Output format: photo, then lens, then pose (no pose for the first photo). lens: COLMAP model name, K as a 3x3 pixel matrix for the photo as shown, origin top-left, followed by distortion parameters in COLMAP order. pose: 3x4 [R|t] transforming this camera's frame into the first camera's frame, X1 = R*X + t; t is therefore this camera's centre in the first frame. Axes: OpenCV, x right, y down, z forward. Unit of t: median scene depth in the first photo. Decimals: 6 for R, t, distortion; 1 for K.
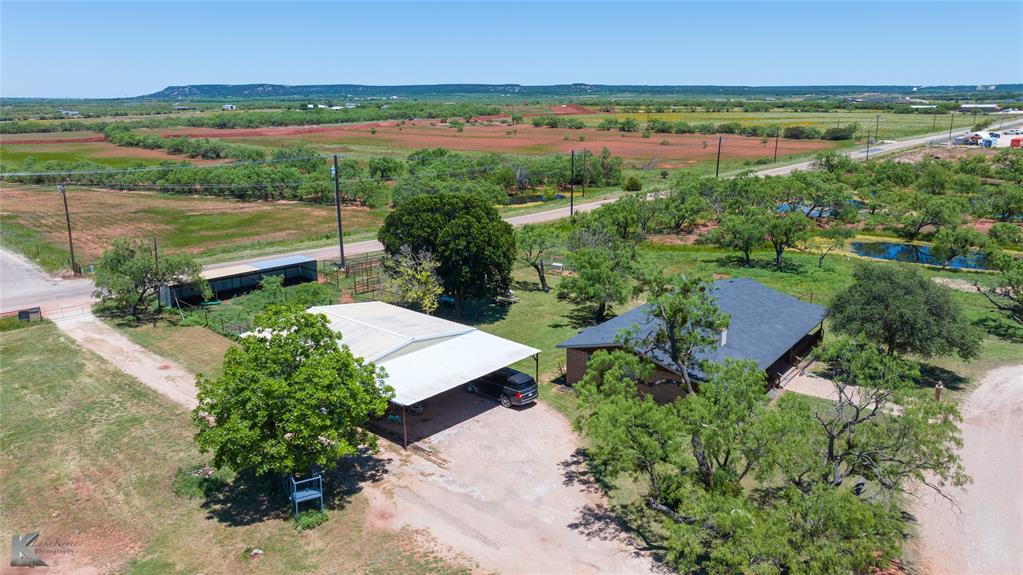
lens RADIAL K [[729.0, 0, 515.8], [0, 729.0, 292.0], [0, 0, 1]] dist [-0.043954, 0.055030]
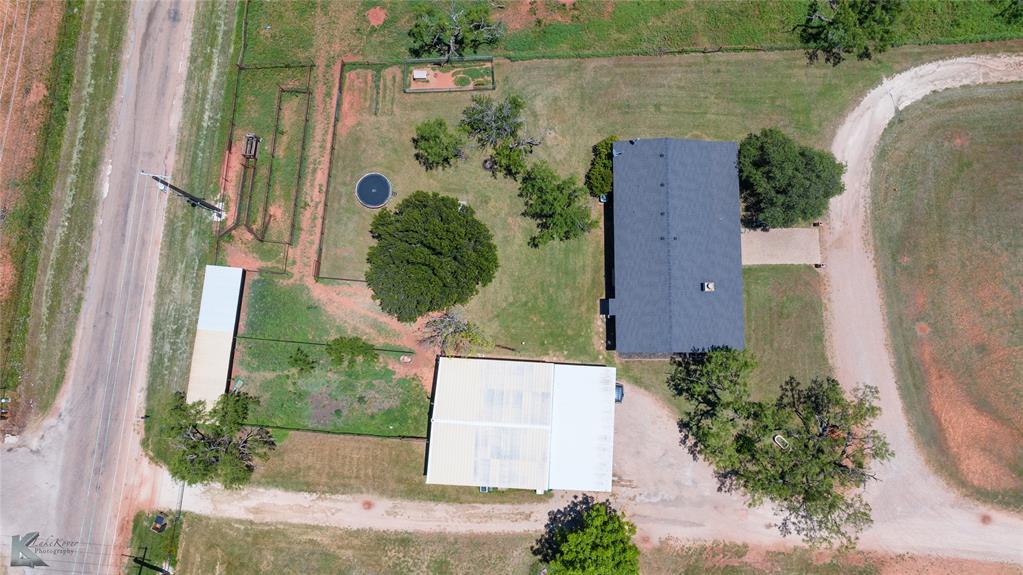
lens RADIAL K [[750.6, 0, 516.5], [0, 750.6, 283.3], [0, 0, 1]] dist [-0.012479, -0.002073]
pose [[0.788883, -0.610277, 0.072289, -0.073012], [0.157082, 0.313967, 0.936349, -0.813165], [-0.594128, -0.727315, 0.343547, 0.413833]]
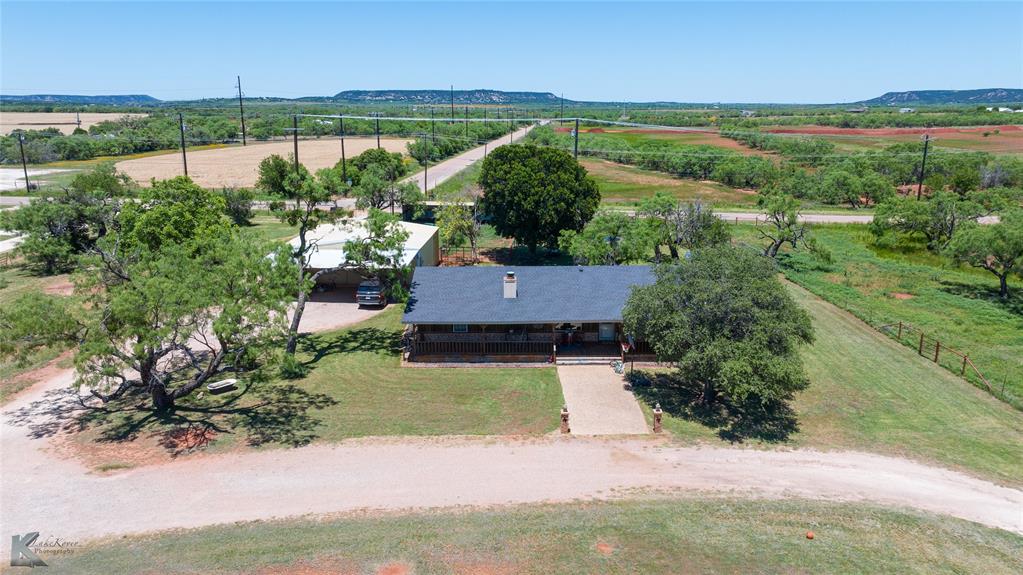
lens RADIAL K [[729.0, 0, 515.8], [0, 729.0, 292.0], [0, 0, 1]] dist [-0.043954, 0.055030]
pose [[0.620243, 0.199170, -0.758703, 0.569381], [-0.205560, 0.974696, 0.087825, -0.009403], [0.756996, 0.101487, 0.645490, 0.236974]]
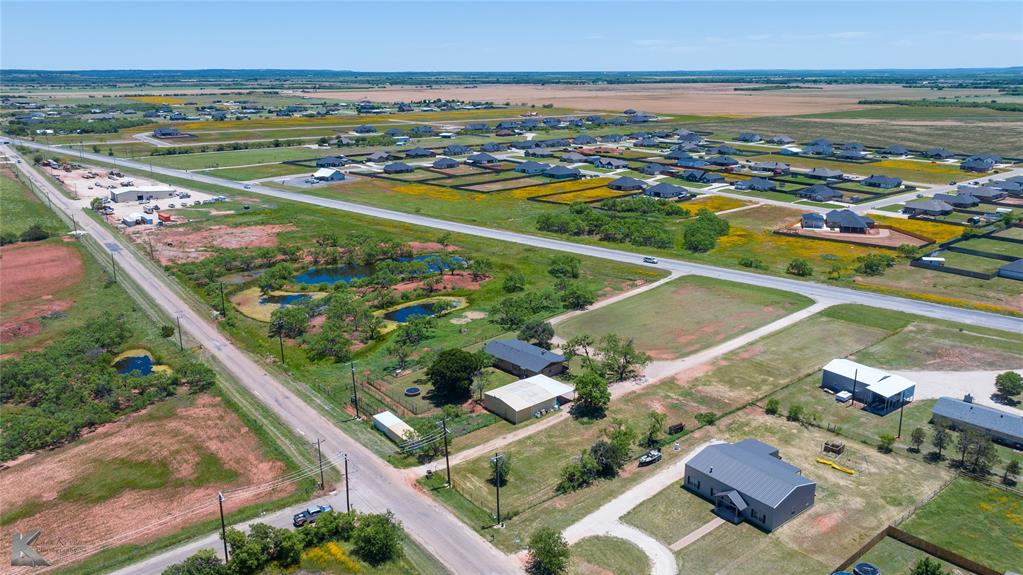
lens RADIAL K [[750.6, 0, 516.5], [0, 750.6, 283.3], [0, 0, 1]] dist [-0.012479, -0.002073]
pose [[0.150103, -0.272003, 0.950517, -1.933696], [0.267134, 0.936809, 0.225895, -0.690916], [-0.951897, 0.220008, 0.213279, 0.130199]]
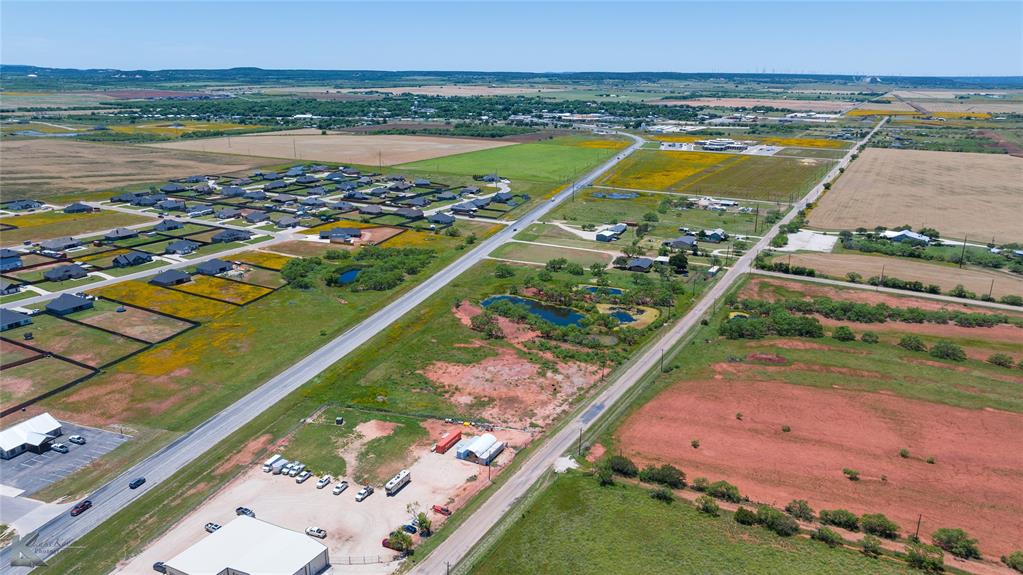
lens RADIAL K [[717.8, 0, 516.7], [0, 717.8, 292.0], [0, 0, 1]] dist [-0.016496, 0.001570]
pose [[-0.968663, 0.063928, -0.240012, 2.442578], [-0.076270, 0.843069, 0.532370, -2.665342], [0.236380, 0.533992, -0.811774, 5.037592]]
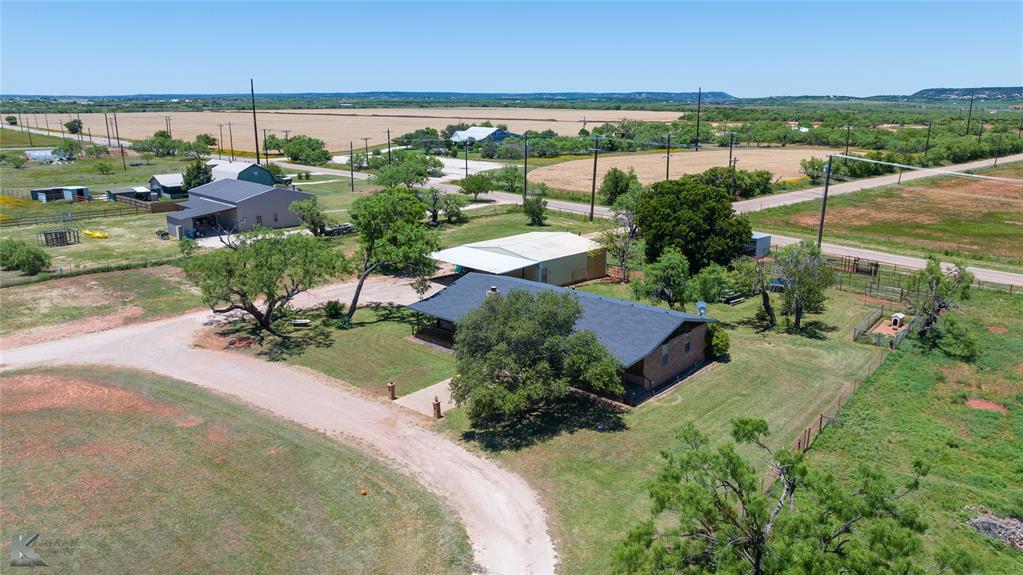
lens RADIAL K [[729.0, 0, 515.8], [0, 729.0, 292.0], [0, 0, 1]] dist [-0.043954, 0.055030]
pose [[-0.056555, 0.257187, -0.964705, 0.814675], [-0.264441, 0.927884, 0.262873, -0.154926], [0.962742, 0.269974, 0.015535, 0.585736]]
